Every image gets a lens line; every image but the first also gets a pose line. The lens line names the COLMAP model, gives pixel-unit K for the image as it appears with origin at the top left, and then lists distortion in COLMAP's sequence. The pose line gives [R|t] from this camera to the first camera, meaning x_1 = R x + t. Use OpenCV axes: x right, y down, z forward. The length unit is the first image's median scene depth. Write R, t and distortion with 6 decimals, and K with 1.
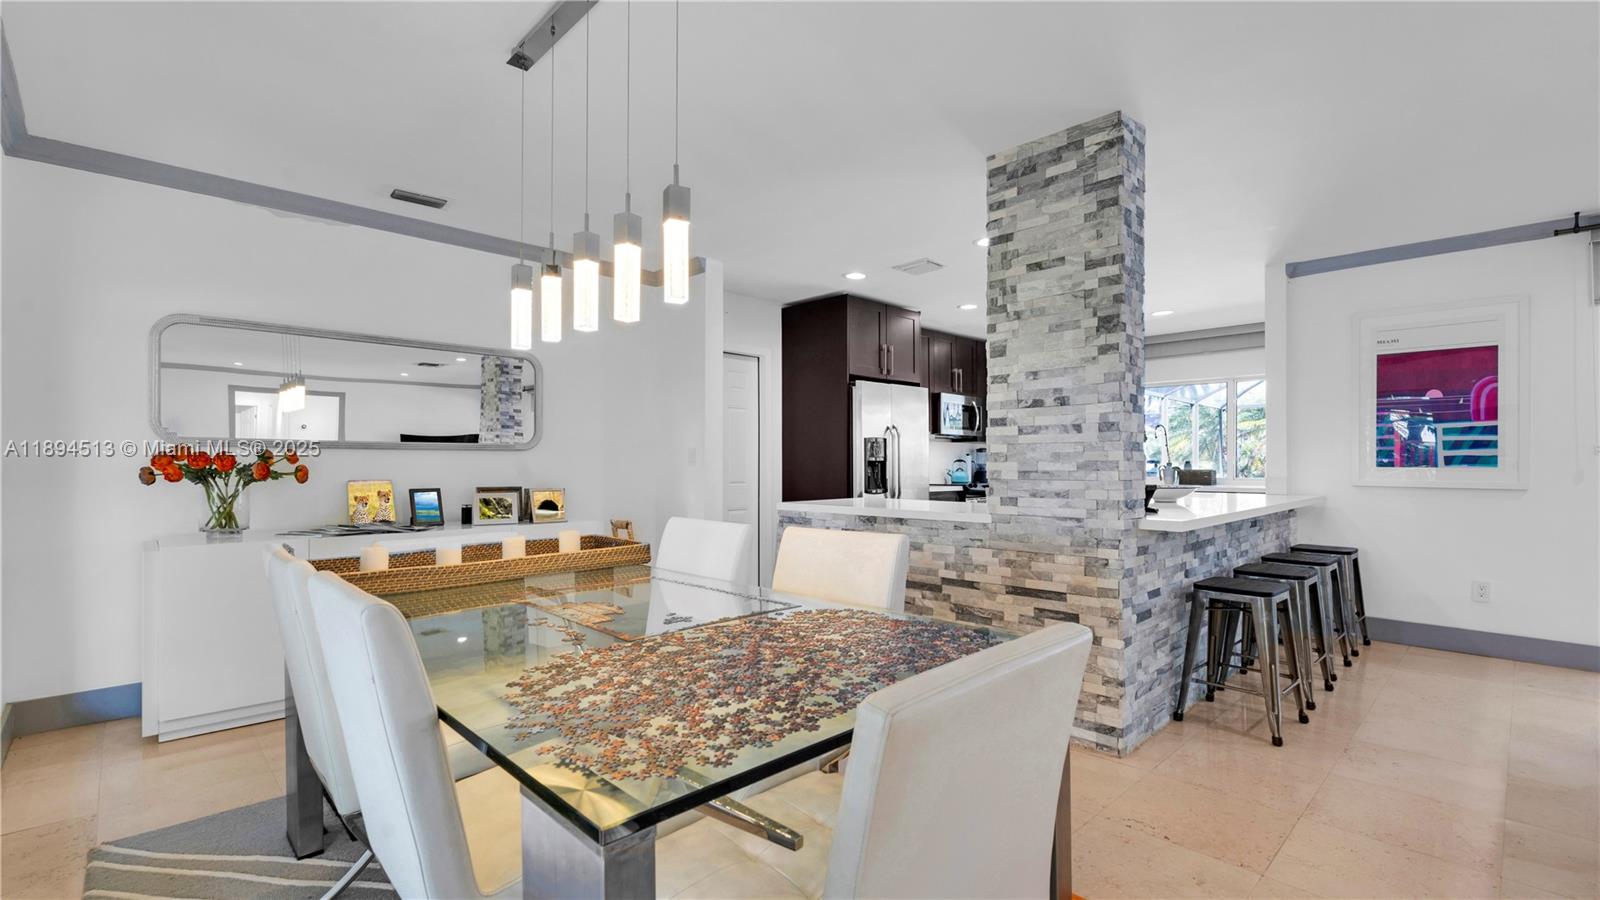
lens RADIAL K [[707.2, 0, 809.3], [0, 707.2, 459.9], [0, 0, 1]] dist [0.002945, 0.002160]
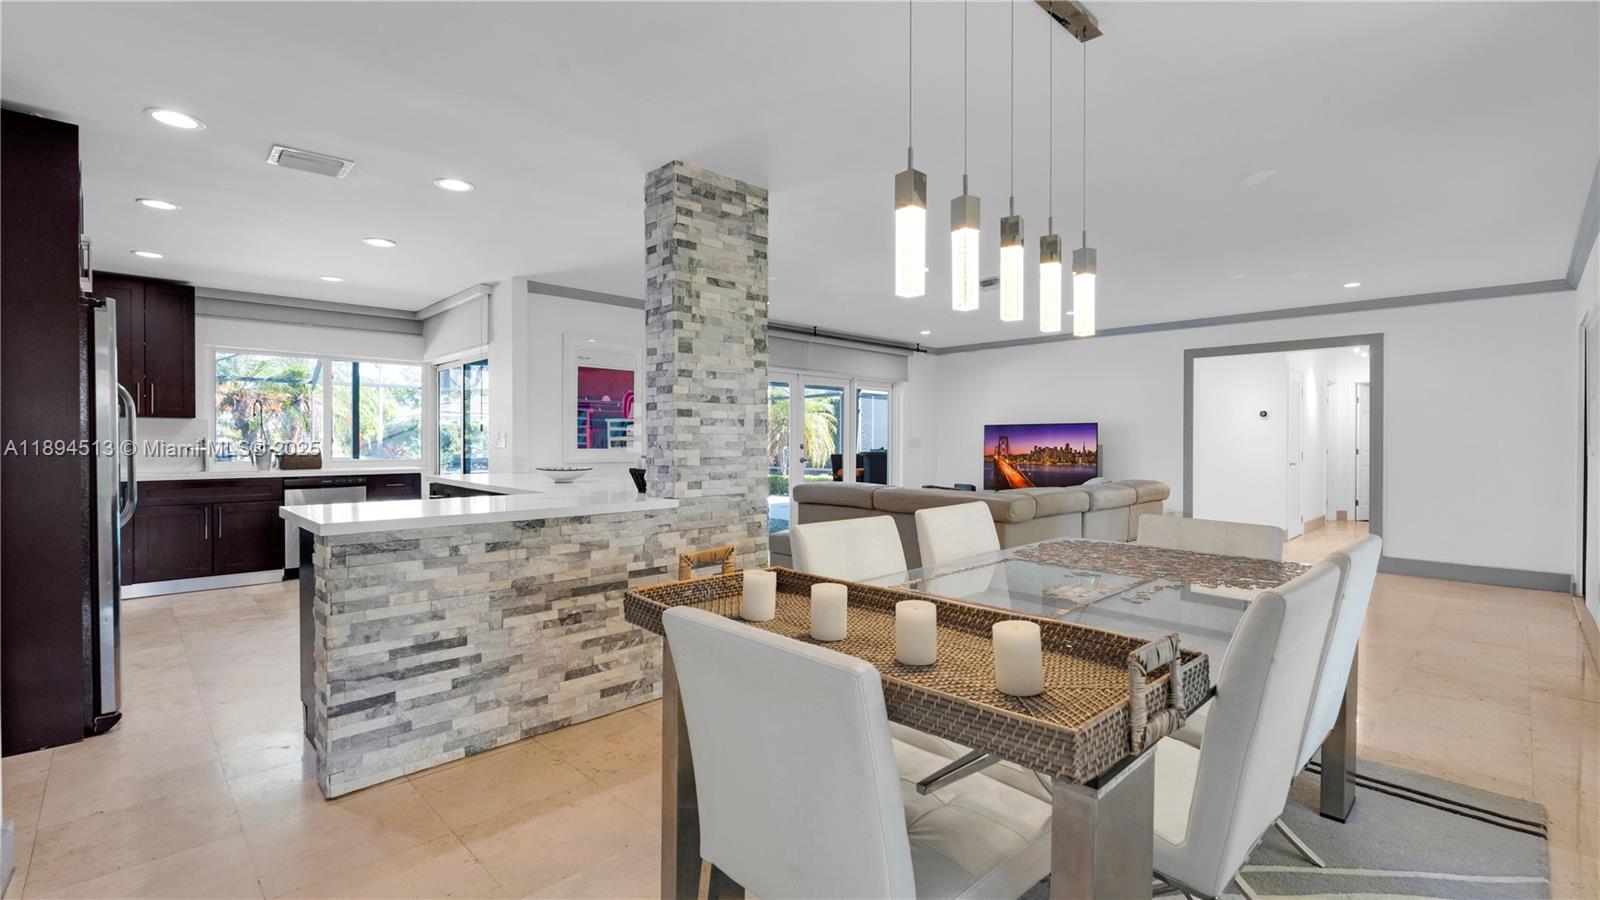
lens RADIAL K [[707.2, 0, 809.4], [0, 707.2, 444.5], [0, 0, 1]] dist [0.002945, 0.002160]
pose [[0.007268, -0.006024, 0.999955, -0.852669], [-0.006445, 0.999961, 0.006071, -0.013439], [-0.999953, -0.006489, 0.007229, 0.840328]]
